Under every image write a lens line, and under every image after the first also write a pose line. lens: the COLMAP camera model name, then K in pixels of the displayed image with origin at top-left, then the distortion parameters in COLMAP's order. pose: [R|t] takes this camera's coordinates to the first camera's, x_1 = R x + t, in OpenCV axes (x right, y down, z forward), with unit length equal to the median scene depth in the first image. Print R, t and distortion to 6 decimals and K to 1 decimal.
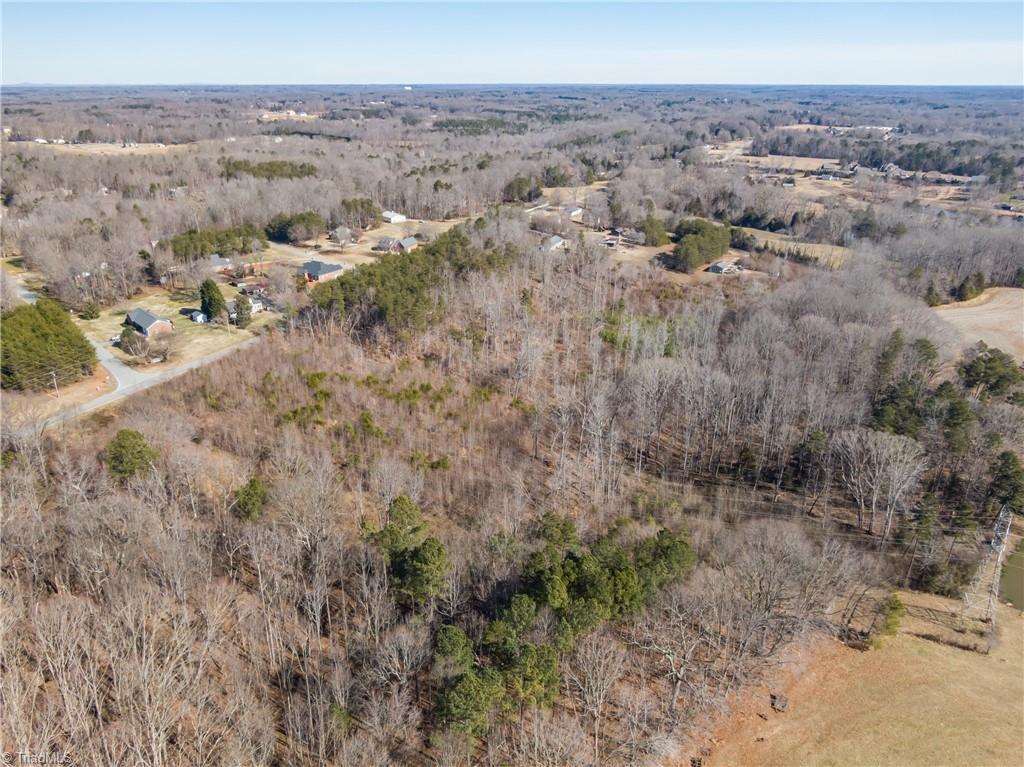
lens RADIAL K [[747.4, 0, 520.8], [0, 747.4, 387.4], [0, 0, 1]] dist [0.021621, -0.036796]
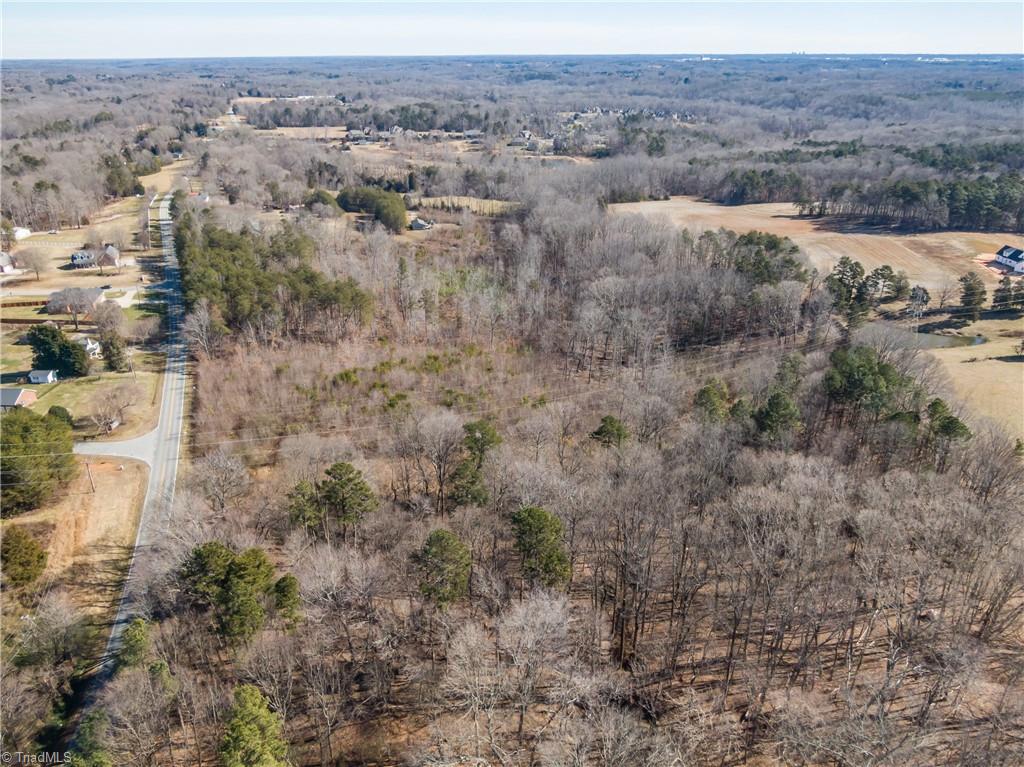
lens RADIAL K [[743.1, 0, 528.2], [0, 743.1, 386.9], [0, 0, 1]] dist [0.024581, -0.040358]
pose [[0.716702, -0.294172, 0.632299, -0.243039], [0.273214, 0.952641, 0.133525, -0.021232], [-0.641633, 0.077055, 0.763131, 0.044543]]
